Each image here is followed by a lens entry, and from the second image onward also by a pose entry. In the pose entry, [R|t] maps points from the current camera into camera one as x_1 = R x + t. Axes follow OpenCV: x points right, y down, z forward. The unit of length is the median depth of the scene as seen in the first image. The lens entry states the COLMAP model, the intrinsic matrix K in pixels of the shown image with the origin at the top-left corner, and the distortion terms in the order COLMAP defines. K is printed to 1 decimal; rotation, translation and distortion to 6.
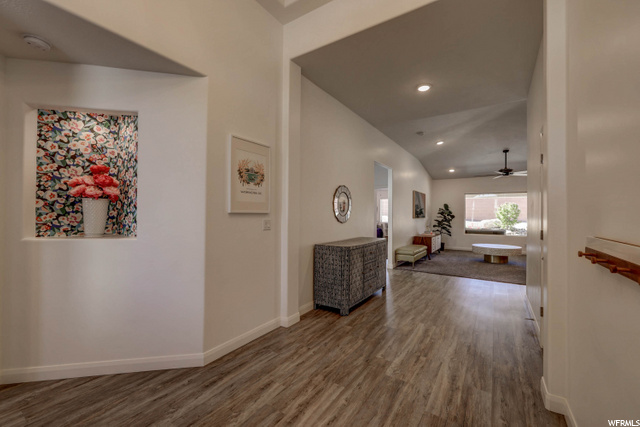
lens RADIAL K [[266.8, 0, 323.3], [0, 266.8, 212.8], [0, 0, 1]] dist [0.001752, 0.000467]
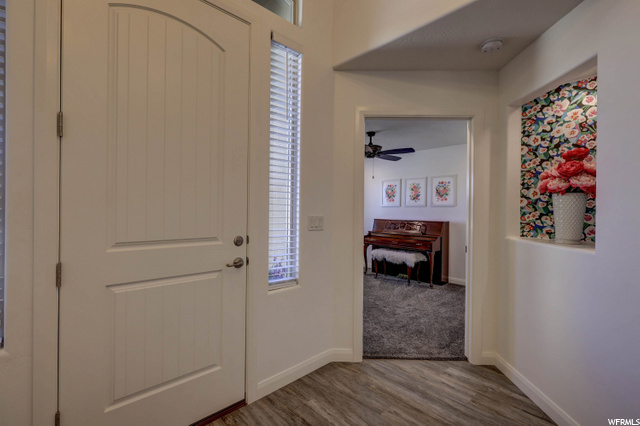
lens RADIAL K [[290.7, 0, 317.7], [0, 290.7, 212.3], [0, 0, 1]] dist [-0.005727, -0.000376]
pose [[-0.241721, -0.002530, -0.970343, 0.137771], [-0.007499, 0.999972, -0.000740, 0.007339], [0.970317, 0.007098, -0.241733, 0.517056]]
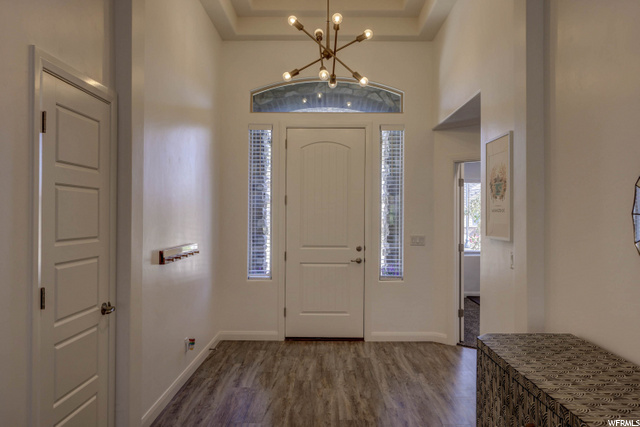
lens RADIAL K [[536.7, 0, 318.0], [0, 536.7, 214.0], [0, 0, 1]] dist [0.006136, 0.000912]
pose [[-0.843944, -0.010416, -0.536331, 1.151173], [-0.007416, 0.999942, -0.007751, -0.073122], [0.536381, -0.002564, -0.843972, 2.500880]]
